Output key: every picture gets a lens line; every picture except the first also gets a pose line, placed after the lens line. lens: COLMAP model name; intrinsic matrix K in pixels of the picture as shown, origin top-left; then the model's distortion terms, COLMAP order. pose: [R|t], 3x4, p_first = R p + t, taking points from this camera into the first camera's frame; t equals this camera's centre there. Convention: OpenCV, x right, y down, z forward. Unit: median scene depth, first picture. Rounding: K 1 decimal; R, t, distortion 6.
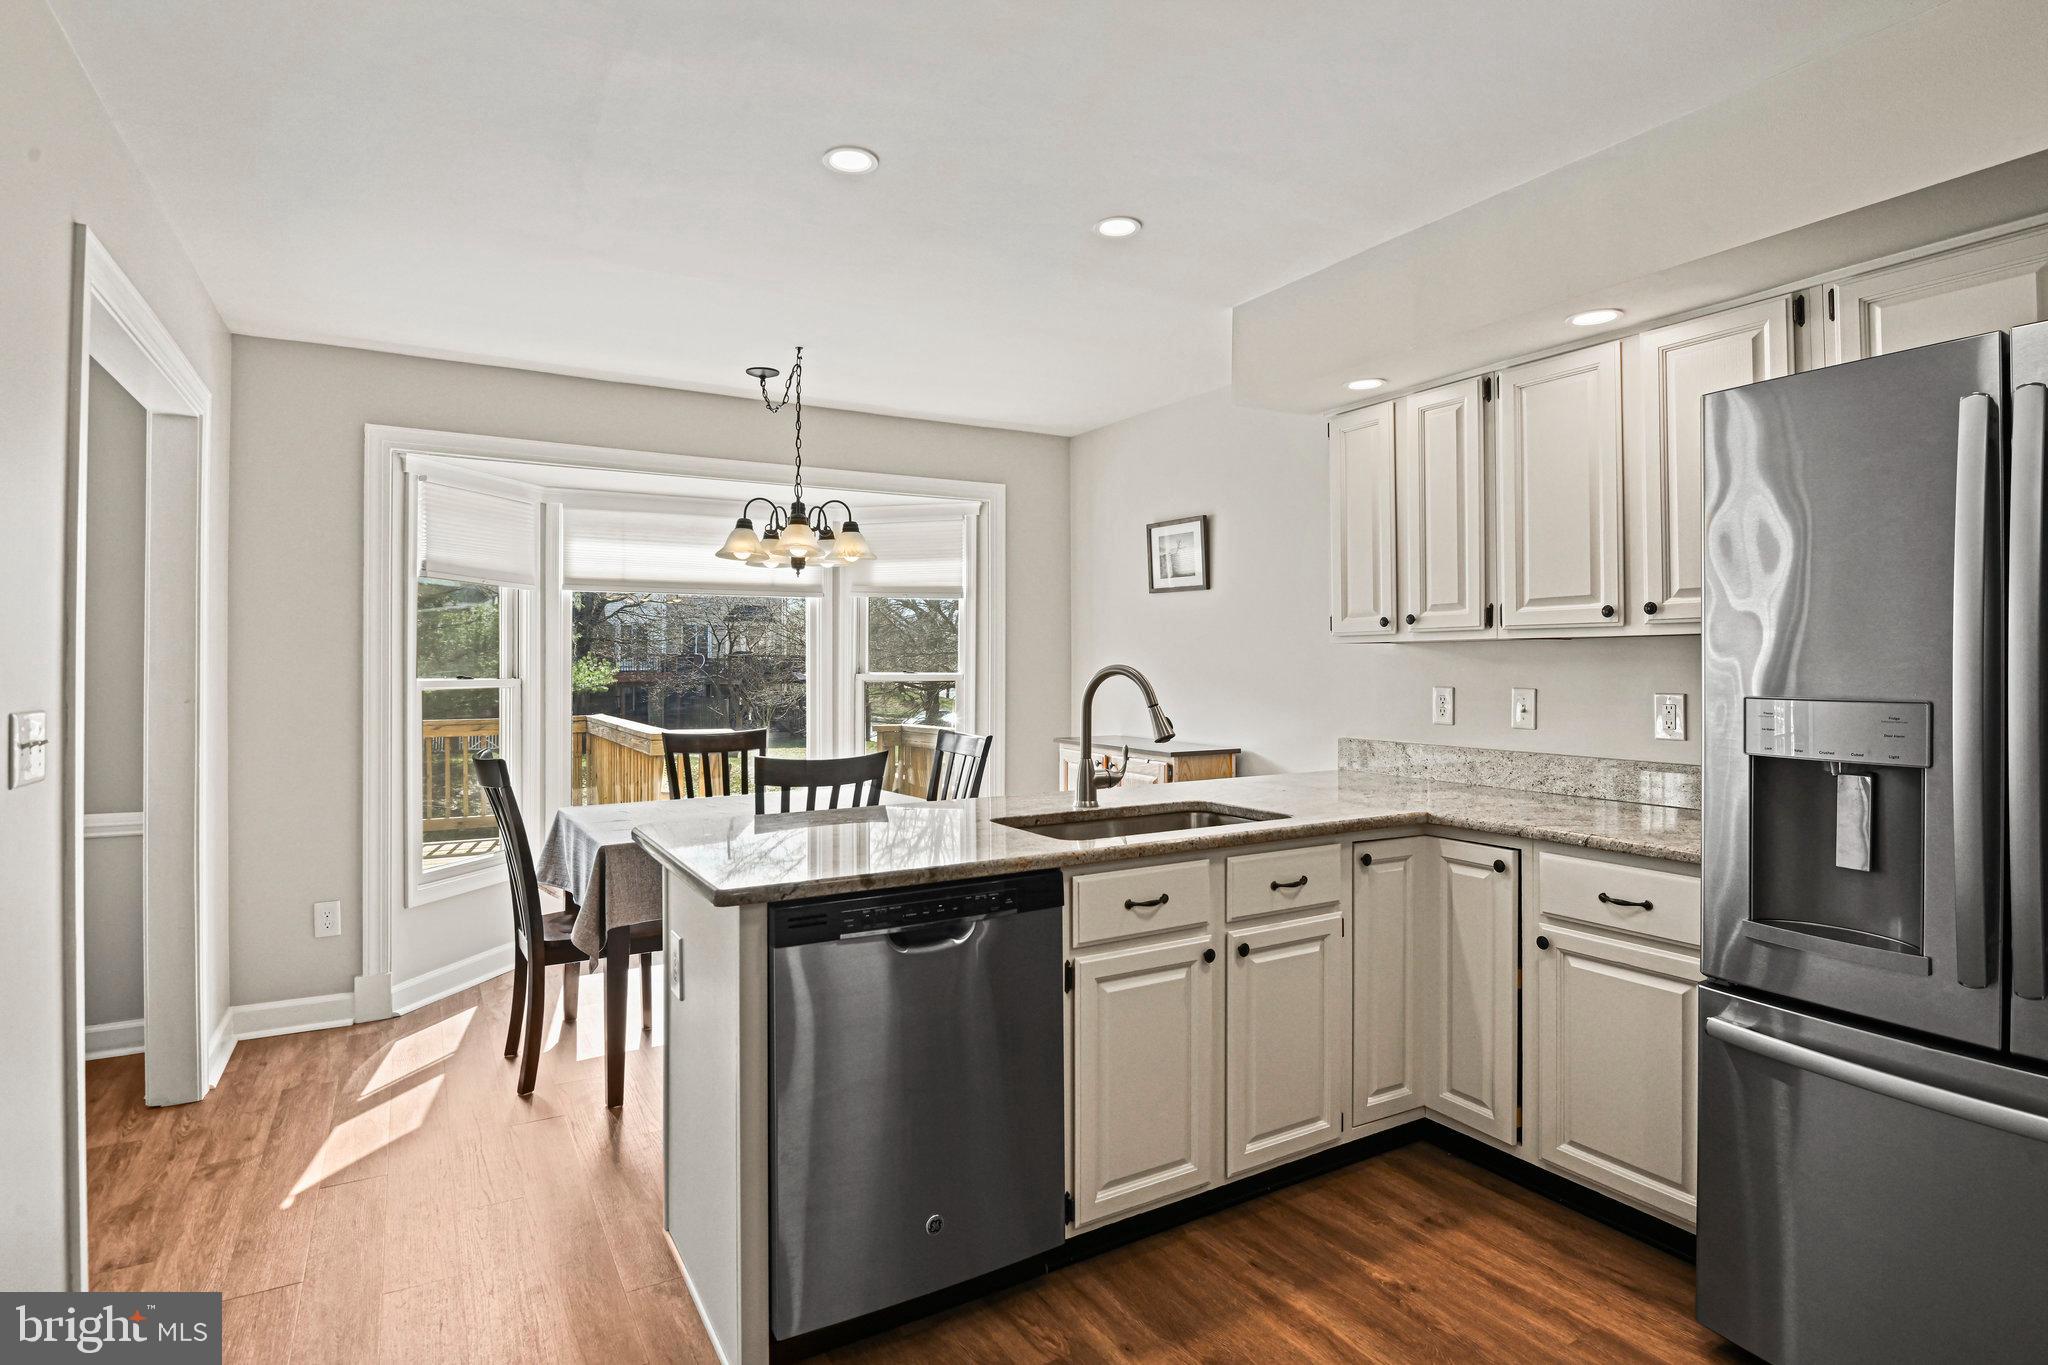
lens RADIAL K [[1062.4, 0, 993.4], [0, 1062.4, 658.1], [0, 0, 1]] dist [-0.016252, -0.006723]
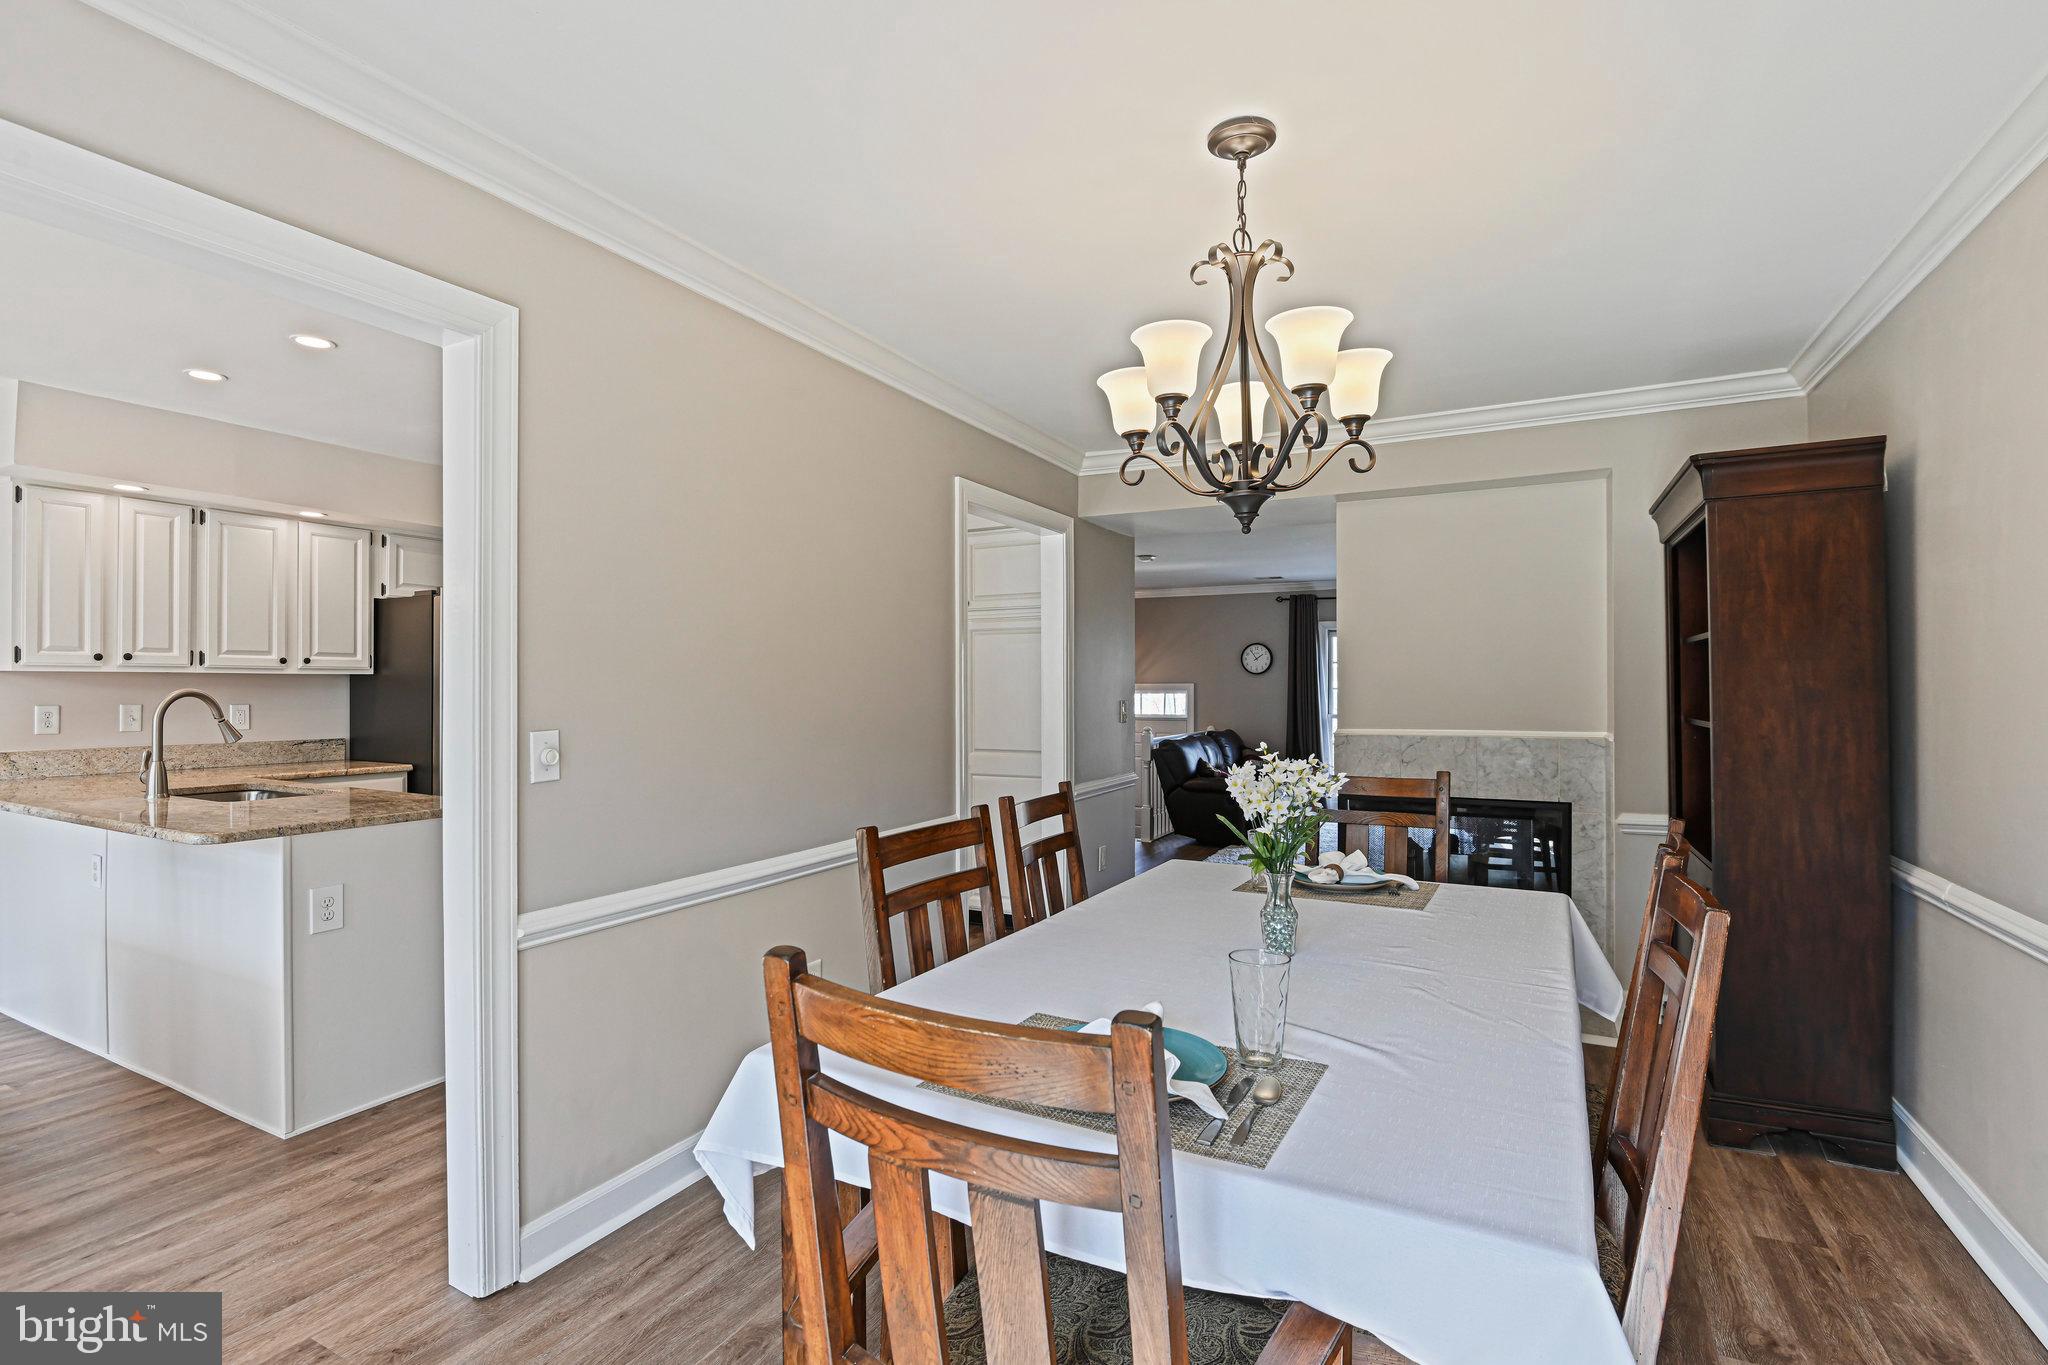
lens RADIAL K [[934.5, 0, 1017.5], [0, 934.5, 682.2], [0, 0, 1]] dist [-0.011969, -0.005341]
pose [[-0.560817, 0.002774, 0.827935, -1.539328], [-0.007721, 0.999933, -0.008580, -0.001281], [-0.827904, -0.011204, -0.560758, 0.832332]]
